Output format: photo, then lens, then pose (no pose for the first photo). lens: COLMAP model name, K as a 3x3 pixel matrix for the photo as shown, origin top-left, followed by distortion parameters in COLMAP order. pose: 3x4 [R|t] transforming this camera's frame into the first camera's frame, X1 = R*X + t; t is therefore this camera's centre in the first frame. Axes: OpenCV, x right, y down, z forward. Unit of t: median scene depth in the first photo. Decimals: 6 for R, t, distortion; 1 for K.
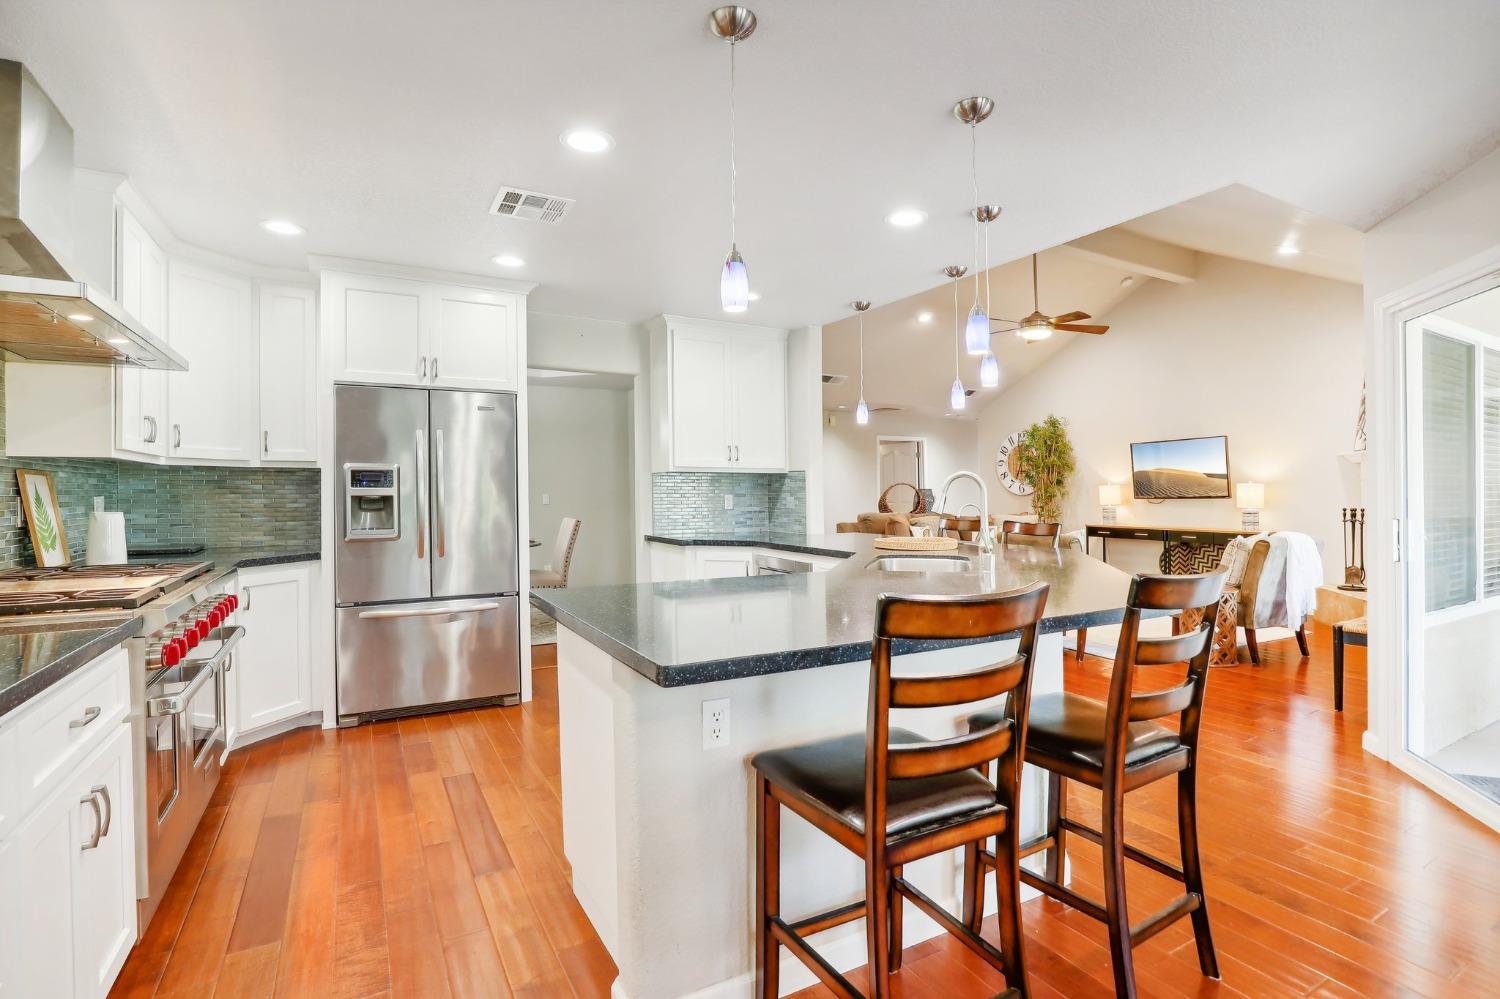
lens RADIAL K [[713.2, 0, 758.0], [0, 713.2, 491.5], [0, 0, 1]] dist [-0.018685, -0.000213]
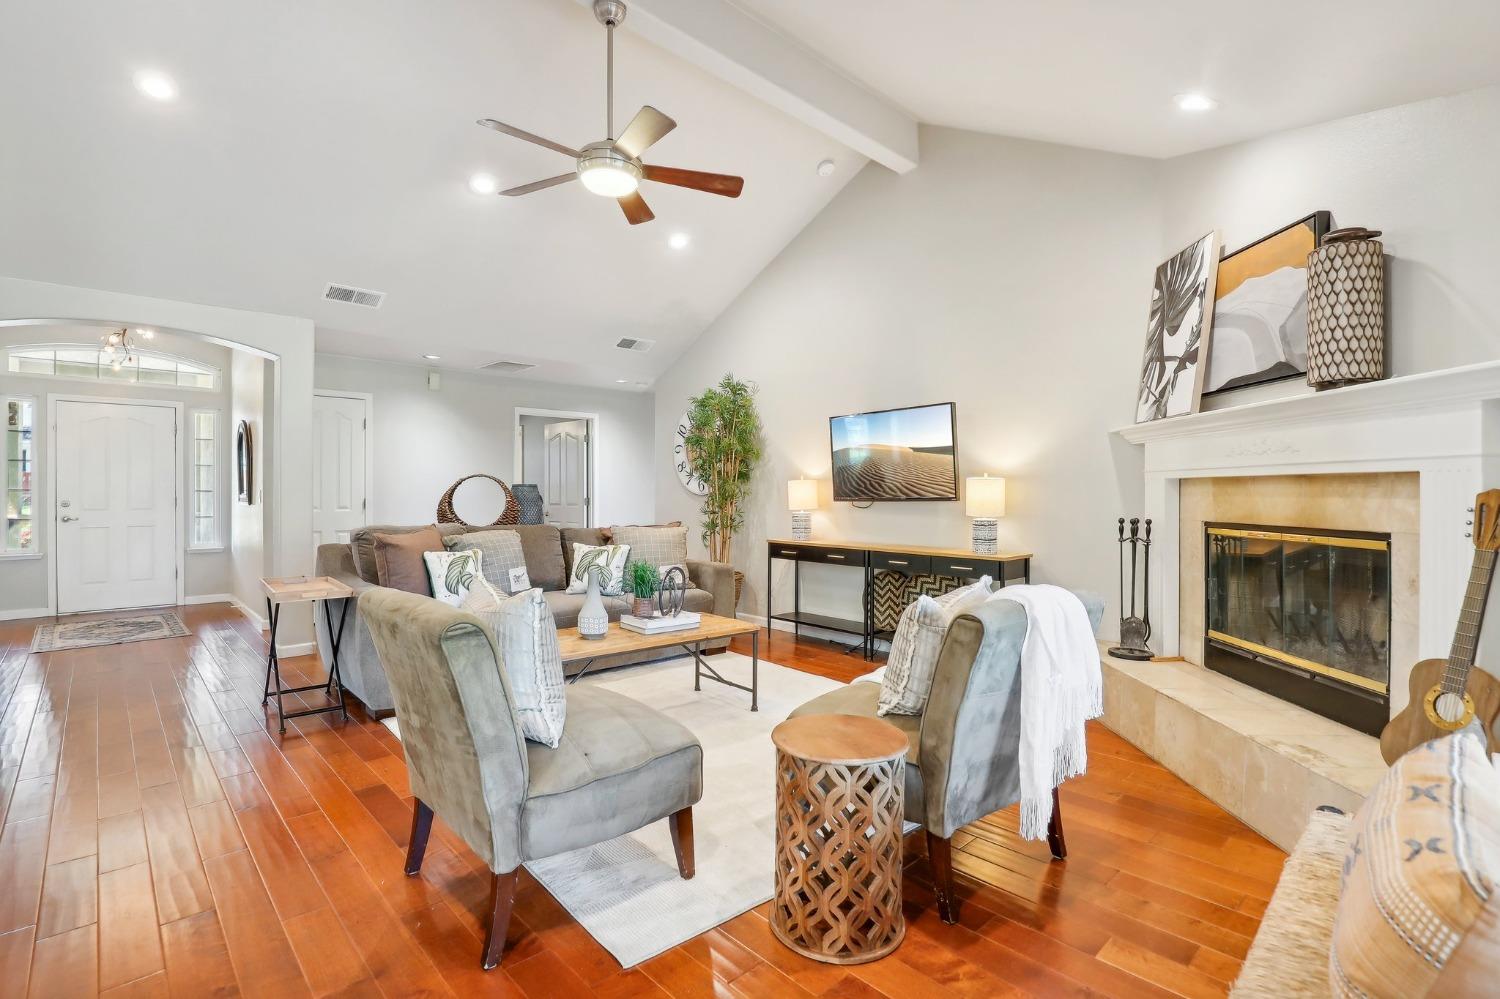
lens RADIAL K [[718.4, 0, 731.8], [0, 718.4, 485.5], [0, 0, 1]] dist [-0.012603, 0.000861]
pose [[0.974447, 0.007899, 0.224479, 0.456304], [-0.006093, 0.999943, -0.008735, 0.003711], [-0.224535, 0.007144, 0.974440, 0.586665]]
